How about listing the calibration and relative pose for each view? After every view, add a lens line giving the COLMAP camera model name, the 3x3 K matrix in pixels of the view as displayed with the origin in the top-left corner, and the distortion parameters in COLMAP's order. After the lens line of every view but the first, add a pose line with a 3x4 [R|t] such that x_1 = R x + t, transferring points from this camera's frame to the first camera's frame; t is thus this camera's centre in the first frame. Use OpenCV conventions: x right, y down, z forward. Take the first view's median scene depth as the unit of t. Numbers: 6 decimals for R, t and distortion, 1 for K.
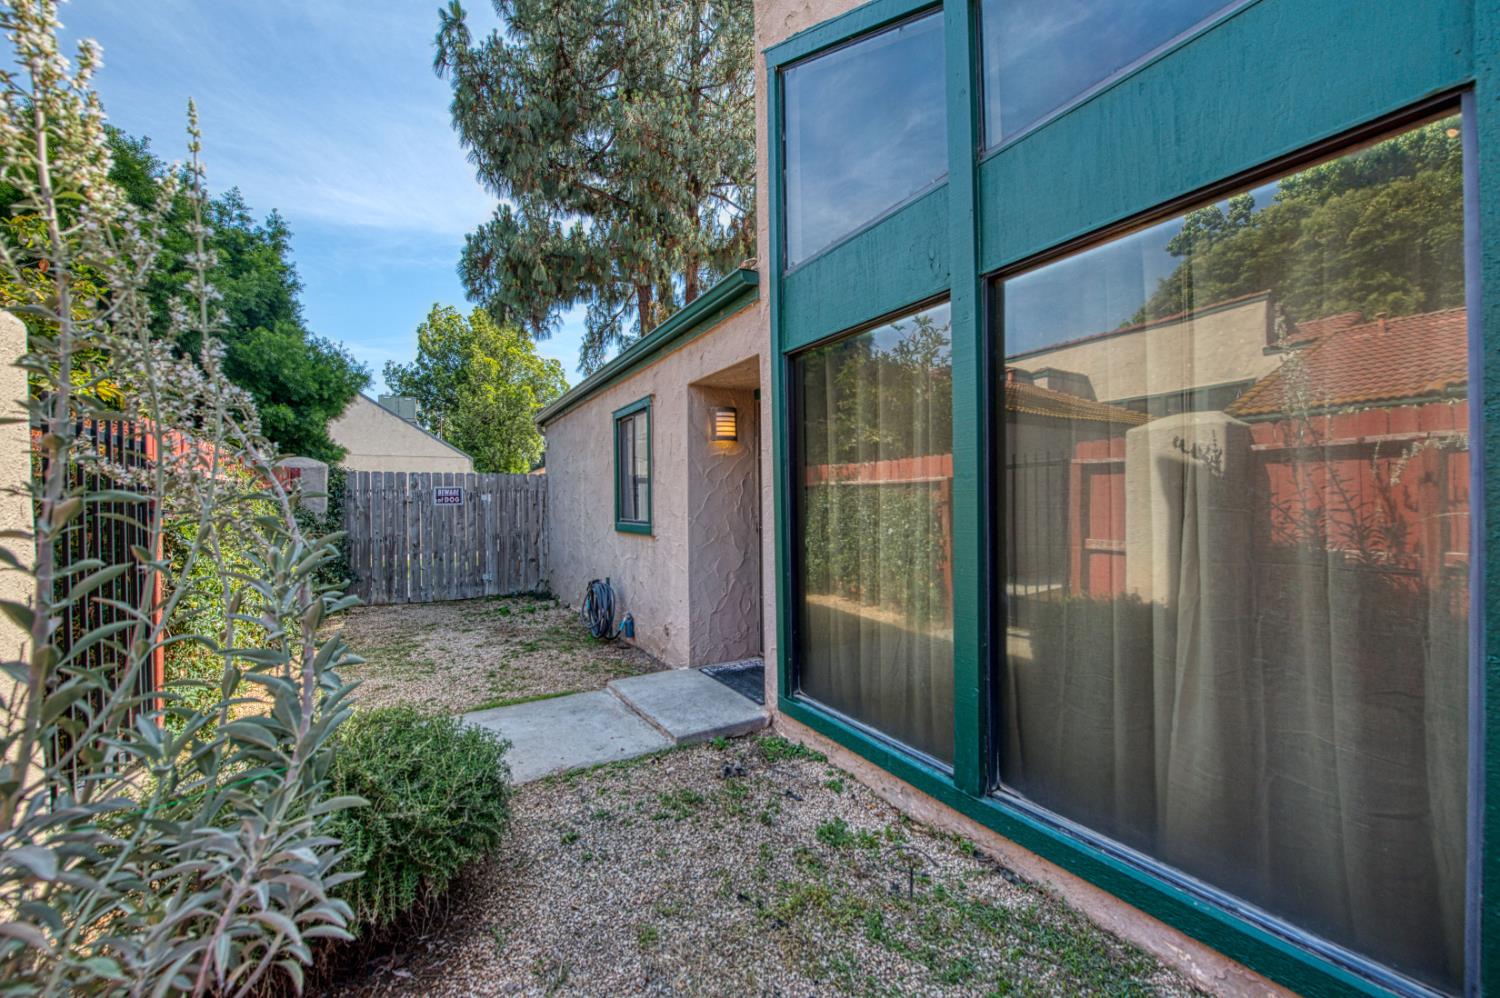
lens RADIAL K [[600.5, 0, 754.6], [0, 600.5, 501.3], [0, 0, 1]] dist [-0.009554, 0.000083]
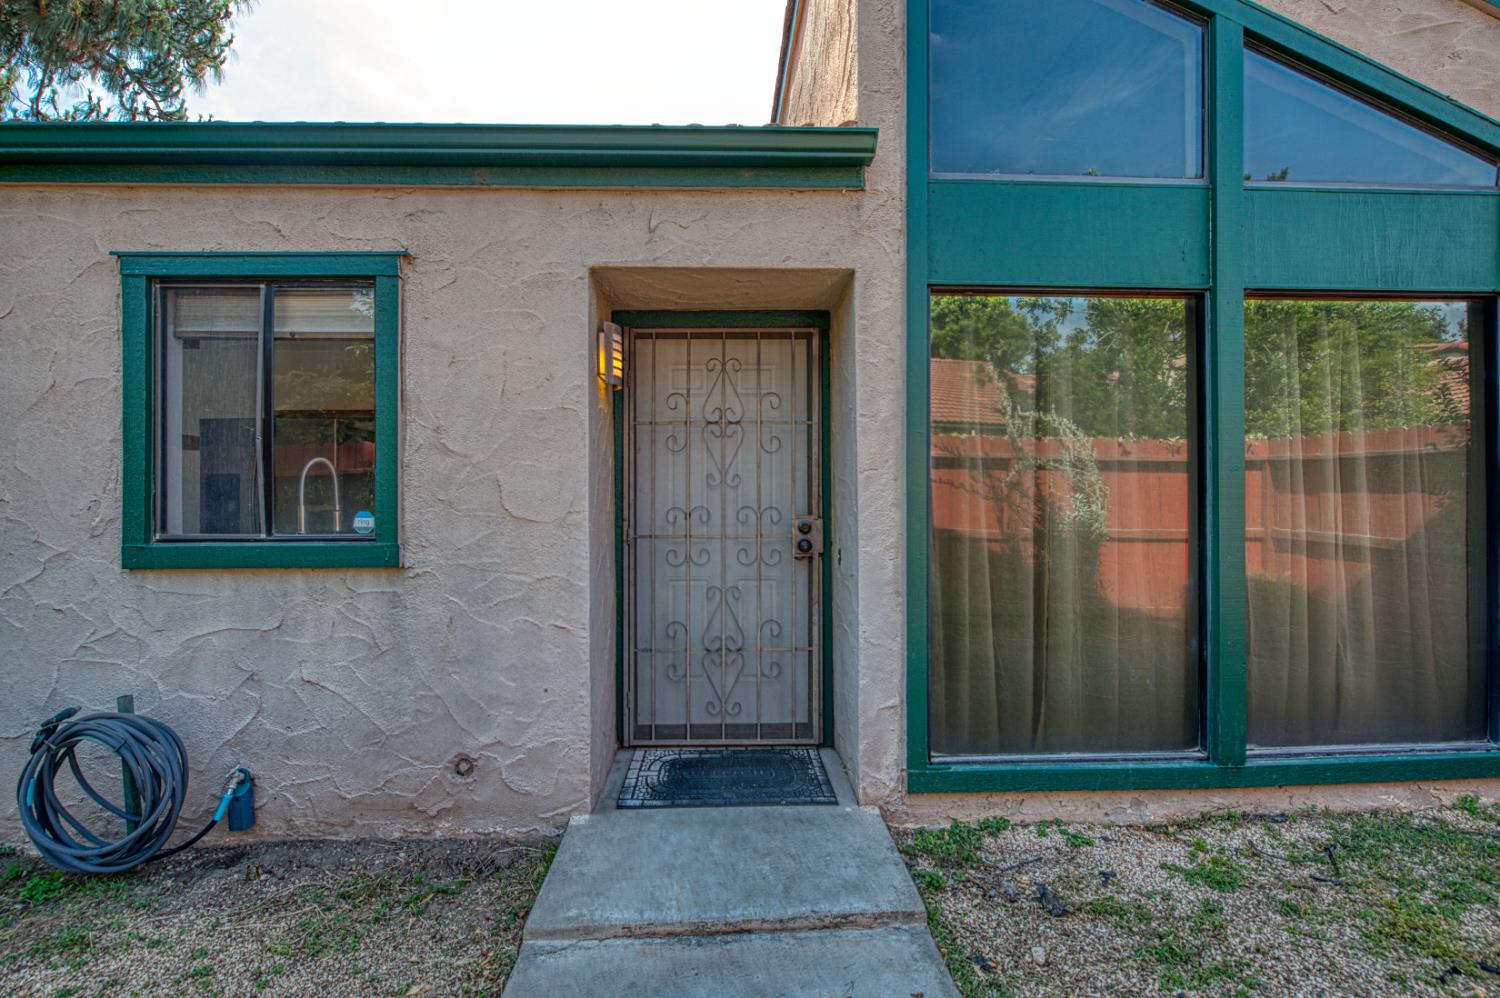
lens RADIAL K [[600.5, 0, 753.1], [0, 600.5, 513.6], [0, 0, 1]] dist [-0.009554, 0.000083]
pose [[0.466984, 0.009219, 0.884218, -0.705276], [-0.001013, 0.999951, -0.009890, 0.034871], [-0.884265, 0.003723, 0.466970, 0.896192]]
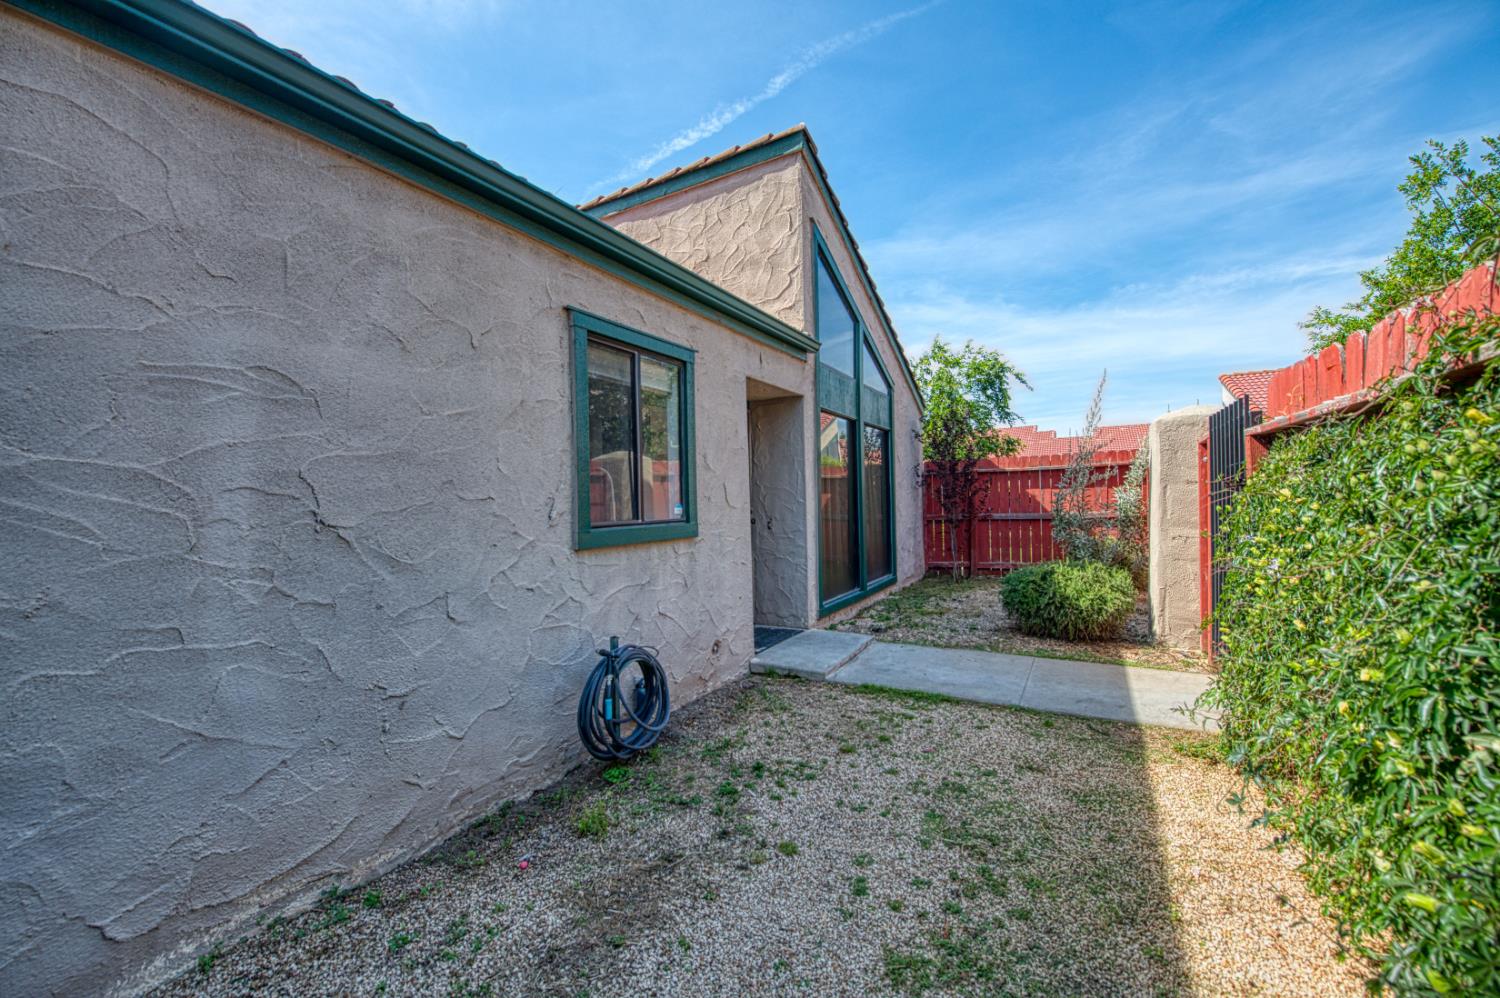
lens RADIAL K [[600.5, 0, 767.0], [0, 600.5, 495.6], [0, 0, 1]] dist [-0.009554, 0.000083]
pose [[-0.529339, 0.020155, 0.848171, -1.372139], [0.017843, 0.999761, -0.012622, 0.026805], [-0.848223, 0.008452, -0.529573, 2.116161]]
